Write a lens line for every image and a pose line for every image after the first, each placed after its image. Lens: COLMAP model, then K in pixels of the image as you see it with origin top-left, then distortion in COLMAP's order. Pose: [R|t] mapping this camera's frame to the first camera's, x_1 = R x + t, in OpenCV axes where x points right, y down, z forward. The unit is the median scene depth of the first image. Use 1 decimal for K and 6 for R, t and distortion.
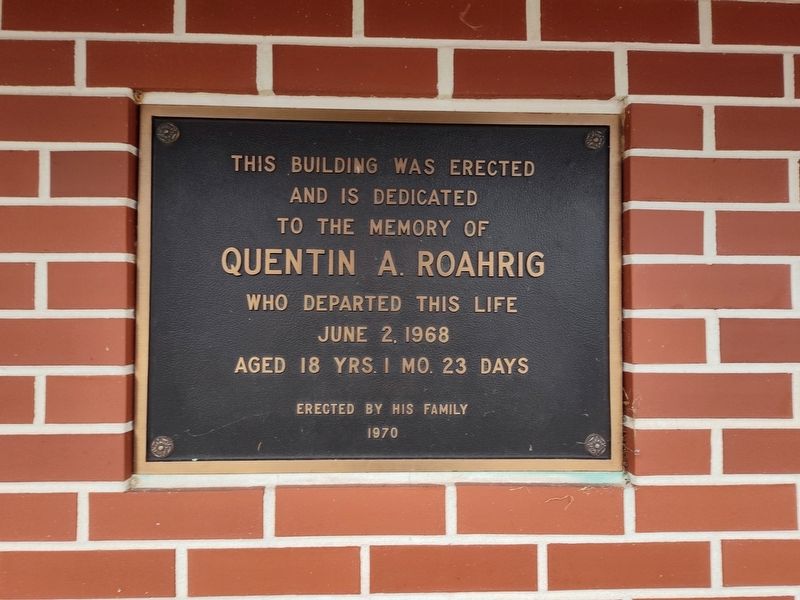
lens RADIAL K [[539.4, 0, 399.3], [0, 539.4, 300.1], [0, 0, 1]] dist [0.004319, 0.000495]
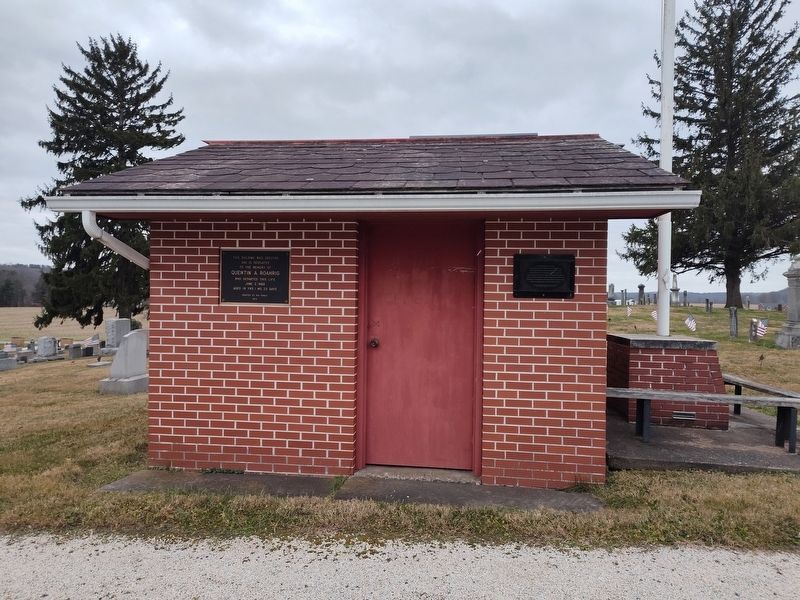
lens RADIAL K [[539.4, 0, 401.2], [0, 539.4, 302.0], [0, 0, 1]] dist [0.004319, 0.000495]
pose [[0.986162, 0.015403, -0.165068, 2.813304], [-0.009763, 0.999342, 0.034922, 0.036458], [0.165497, -0.032827, 0.985664, -5.177788]]
